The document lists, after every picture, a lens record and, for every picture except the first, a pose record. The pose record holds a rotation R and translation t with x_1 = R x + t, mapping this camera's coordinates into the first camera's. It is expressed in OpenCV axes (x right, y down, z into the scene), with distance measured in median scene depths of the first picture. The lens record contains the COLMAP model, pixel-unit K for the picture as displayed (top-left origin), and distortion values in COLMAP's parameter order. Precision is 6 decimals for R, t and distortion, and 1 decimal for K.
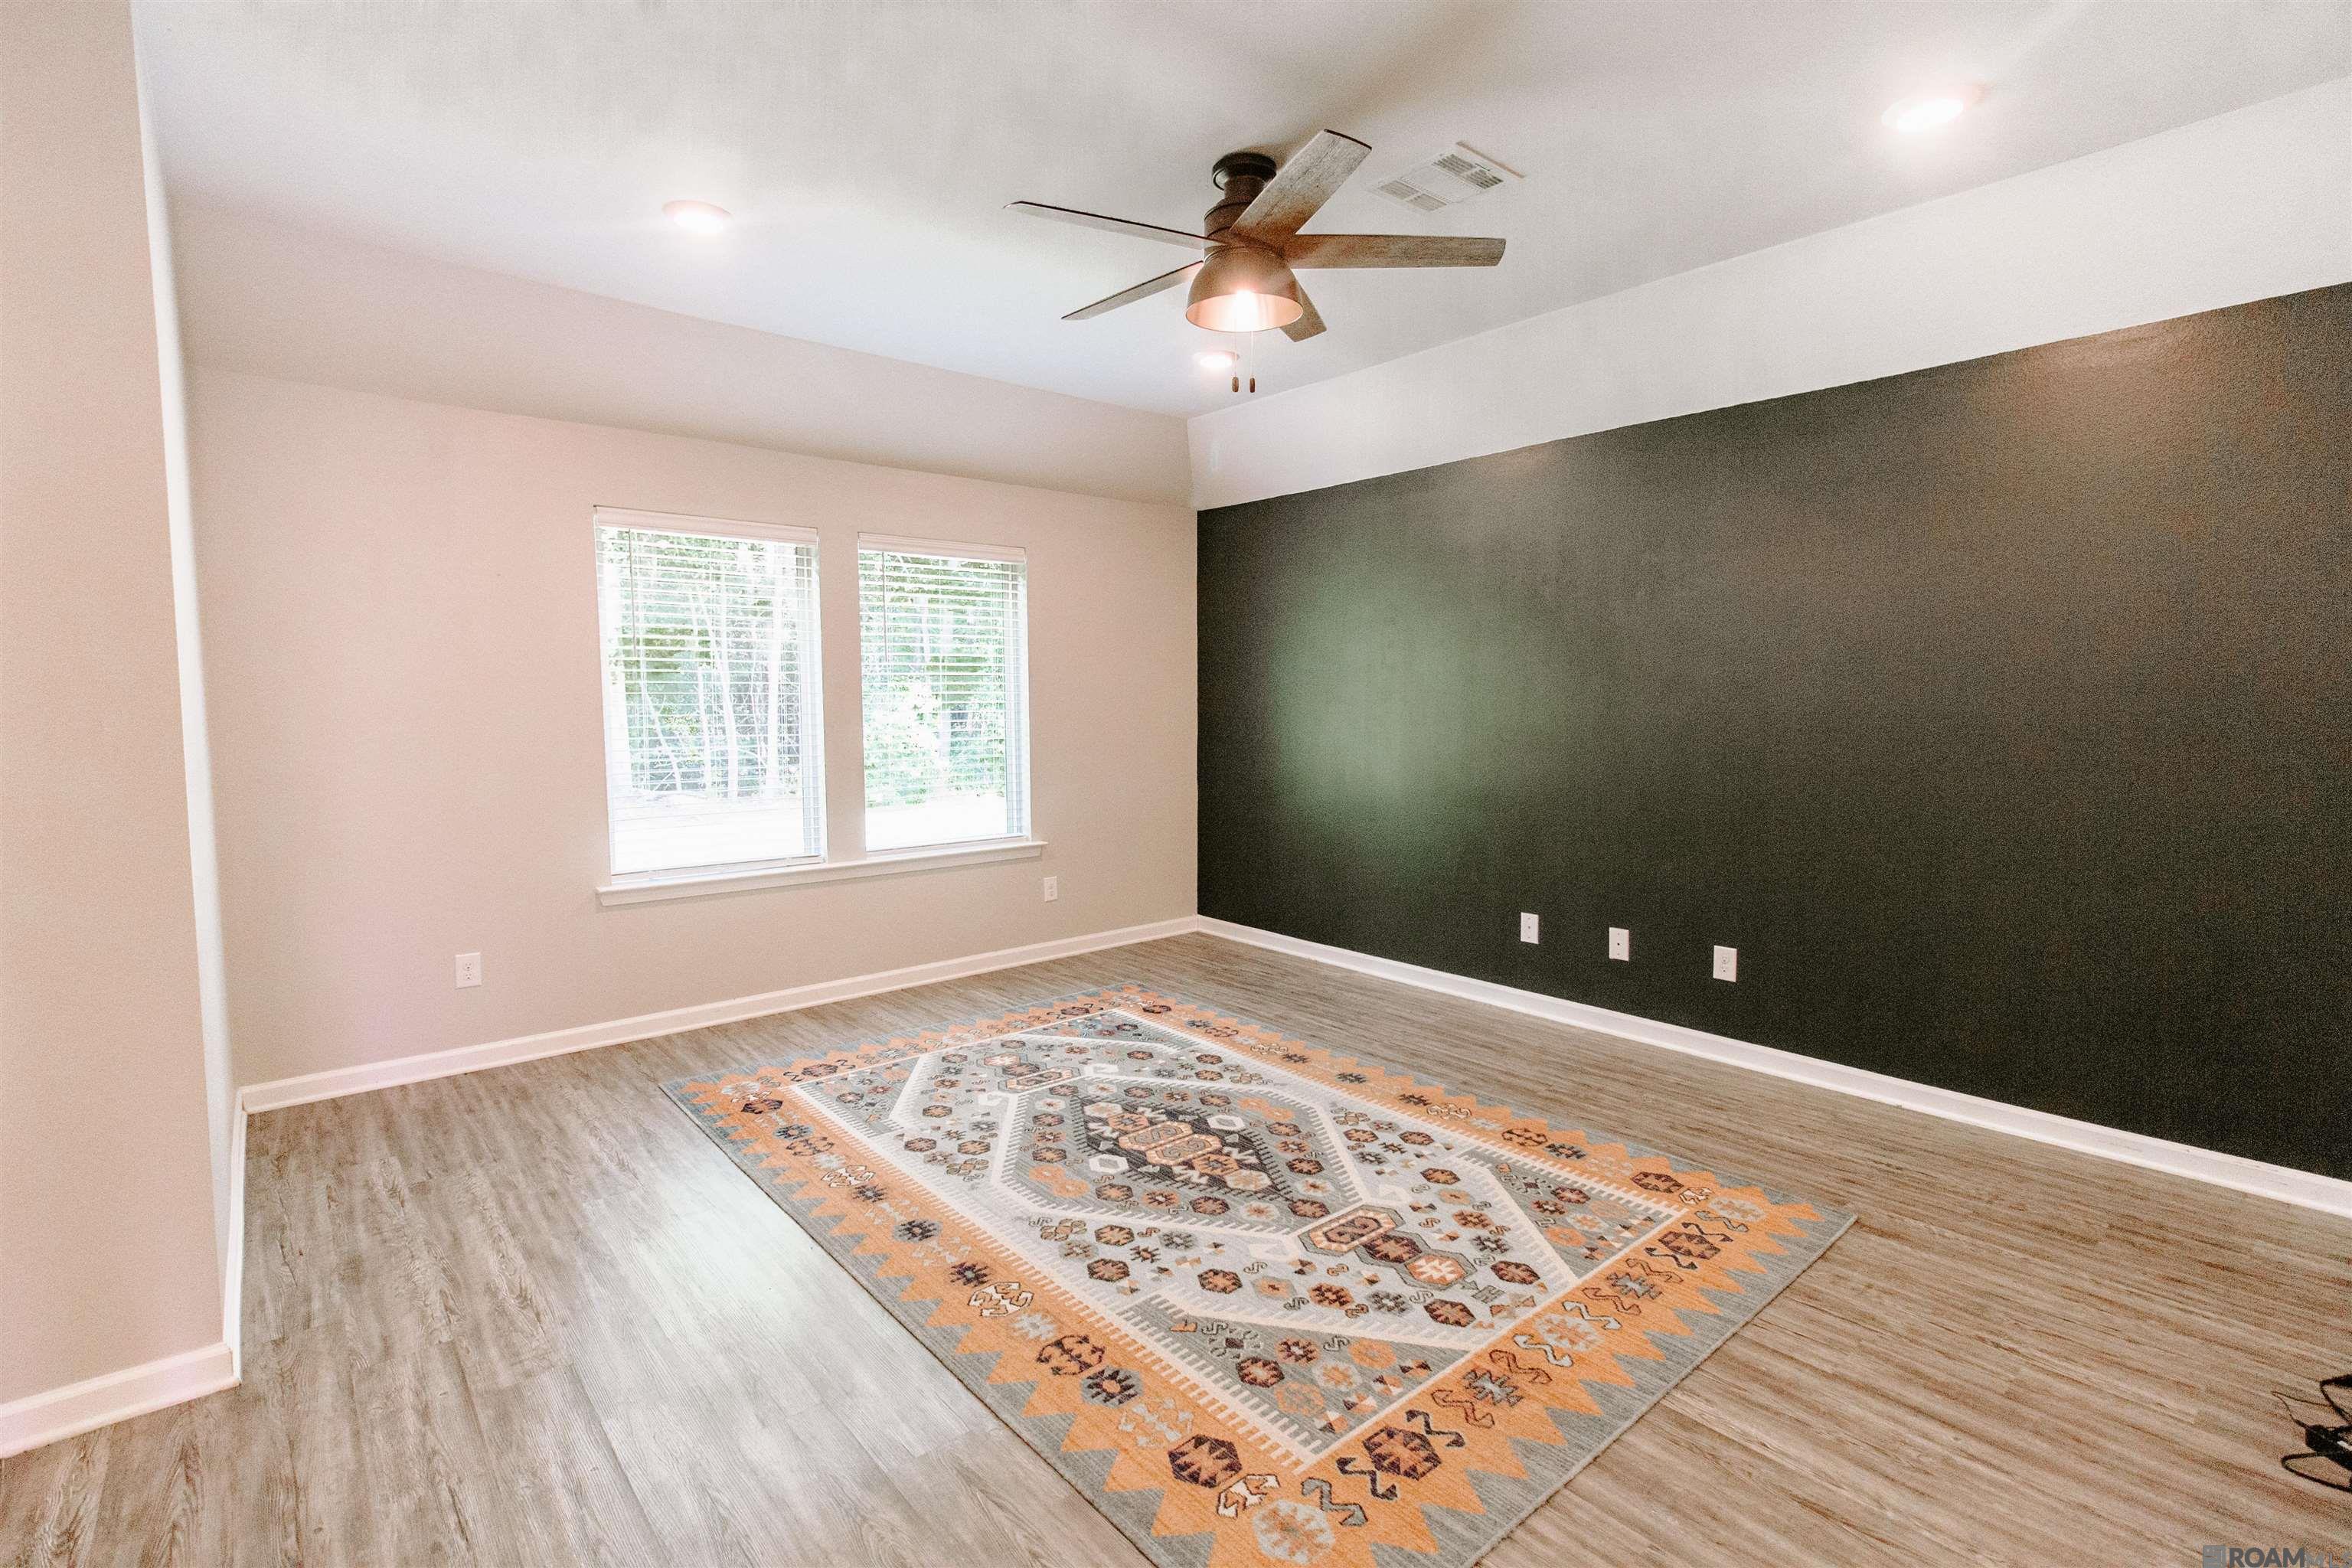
lens RADIAL K [[1083.6, 0, 1171.2], [0, 1083.6, 790.8], [0, 0, 1]] dist [-0.000853, 0.000671]
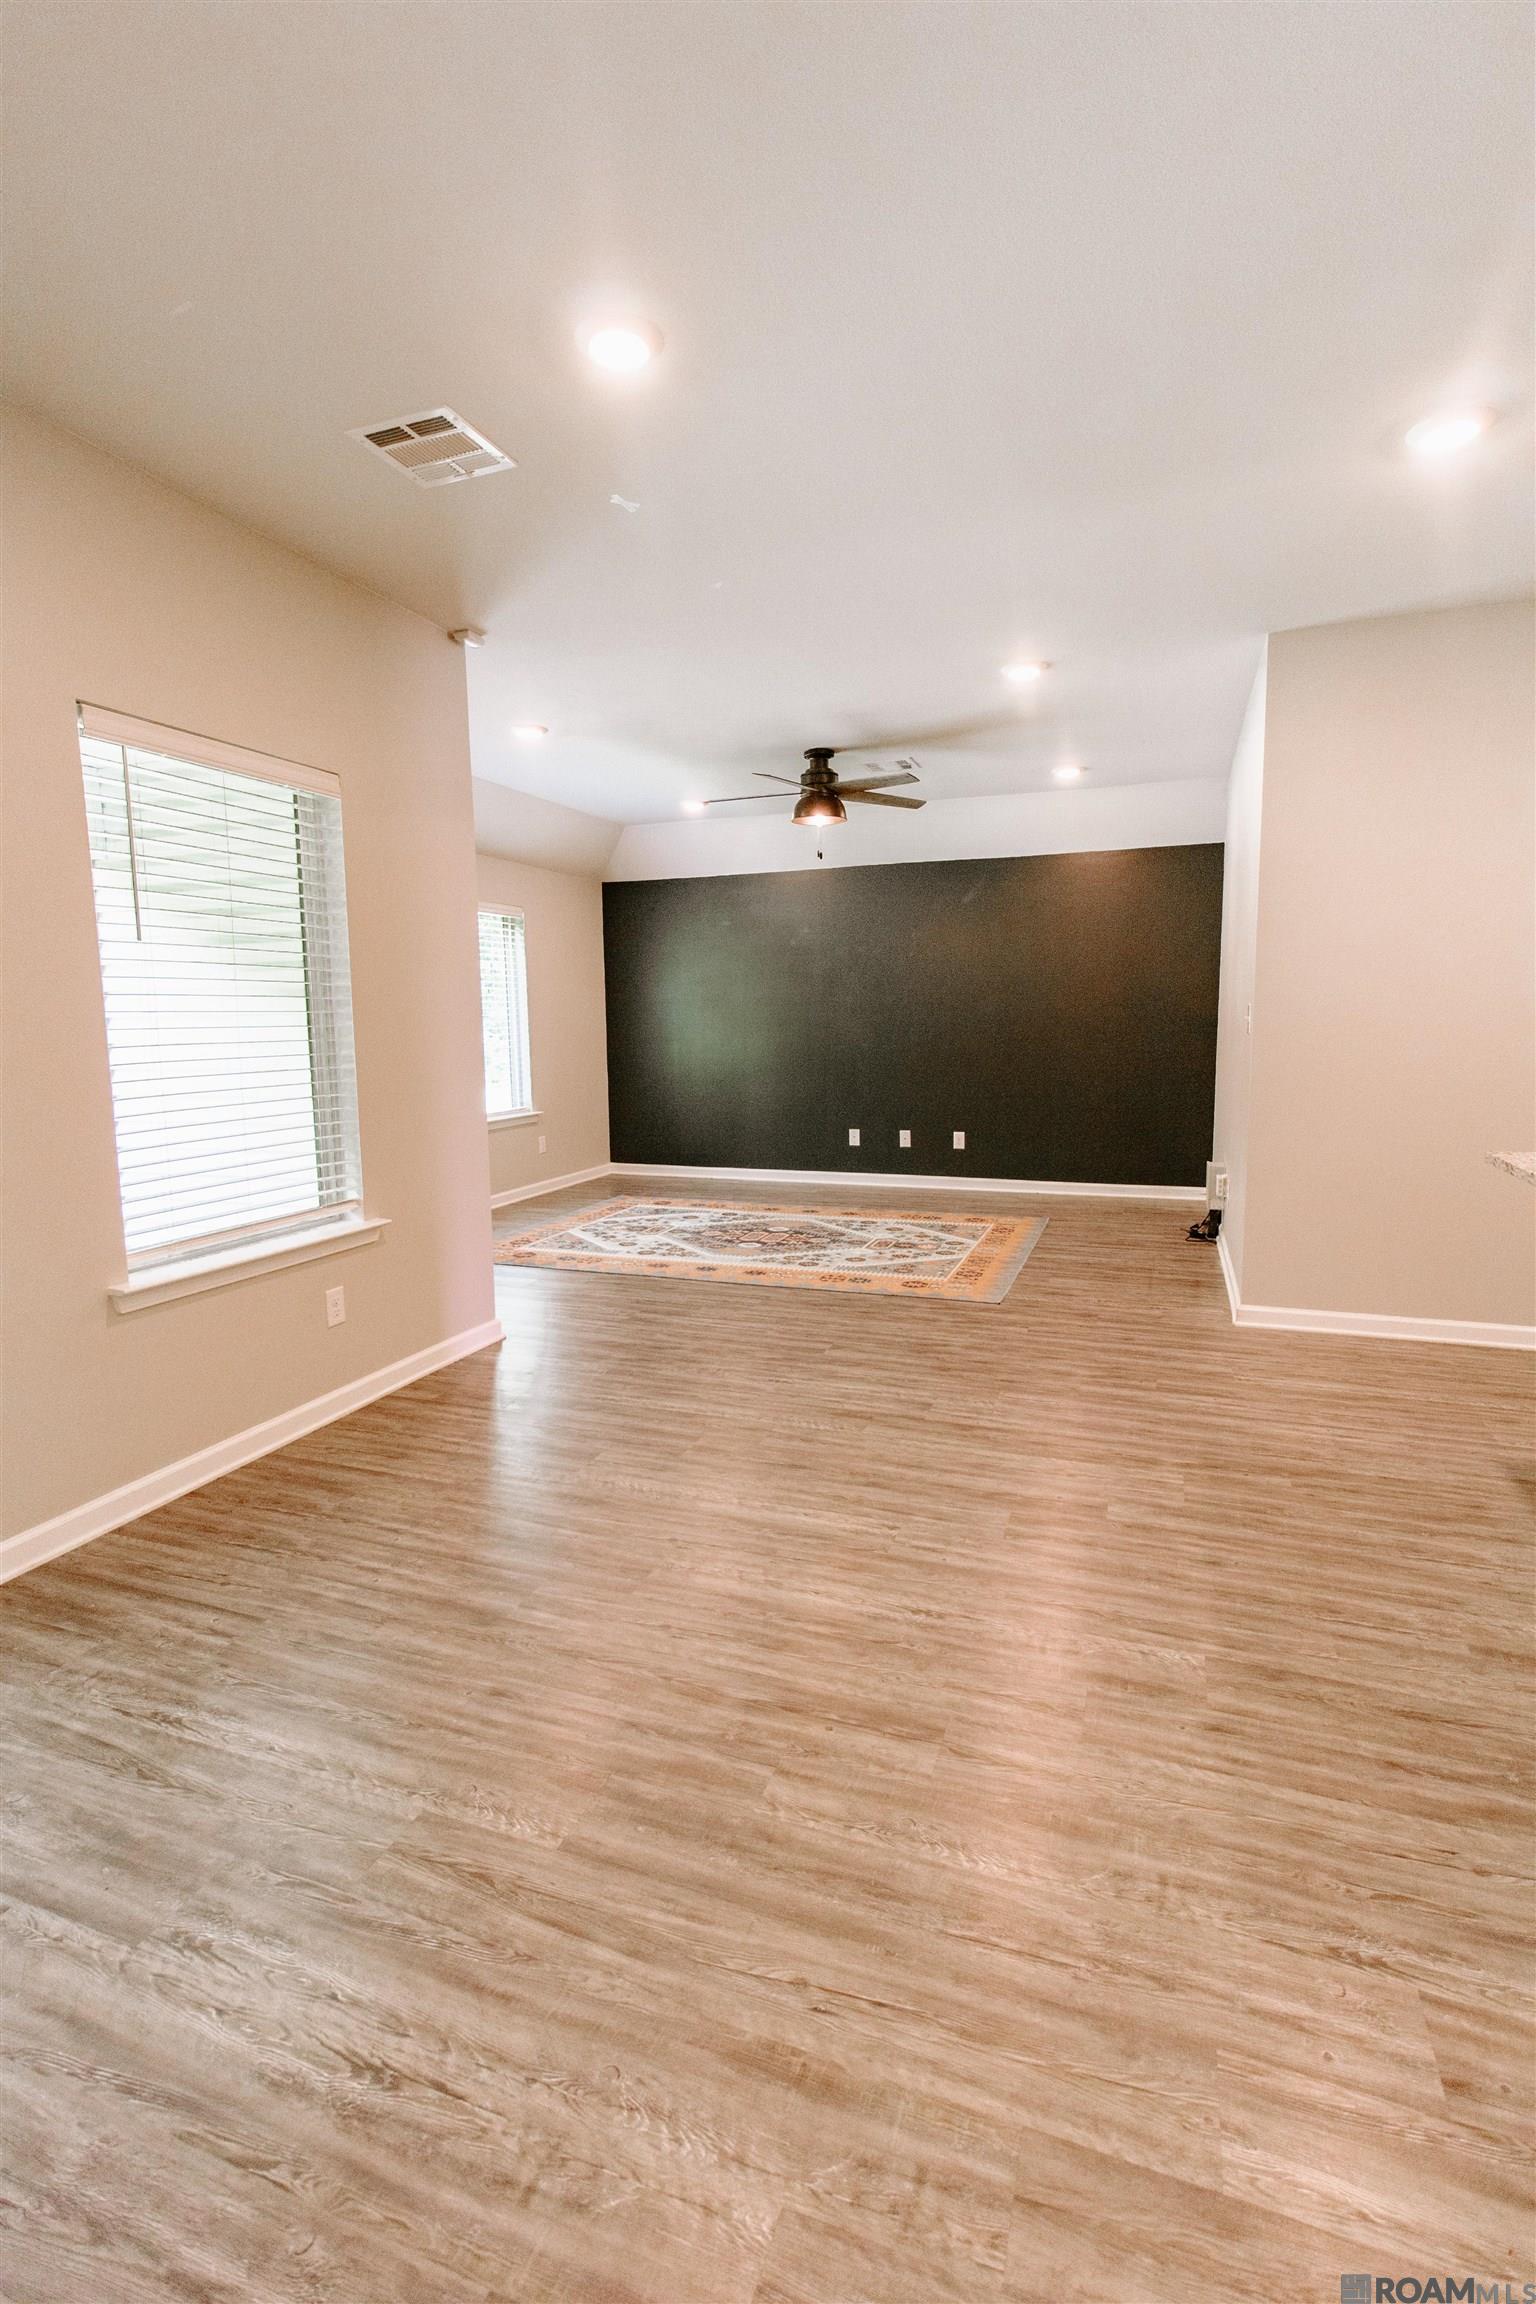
lens RADIAL K [[1061.5, 0, 780.0], [0, 1061.5, 1150.1], [0, 0, 1]] dist [-0.000853, 0.000671]
pose [[0.877535, -0.075973, 0.473455, -0.617464], [0.058517, 0.996956, 0.051517, 0.052944], [-0.475928, -0.017503, 0.879310, -0.481699]]
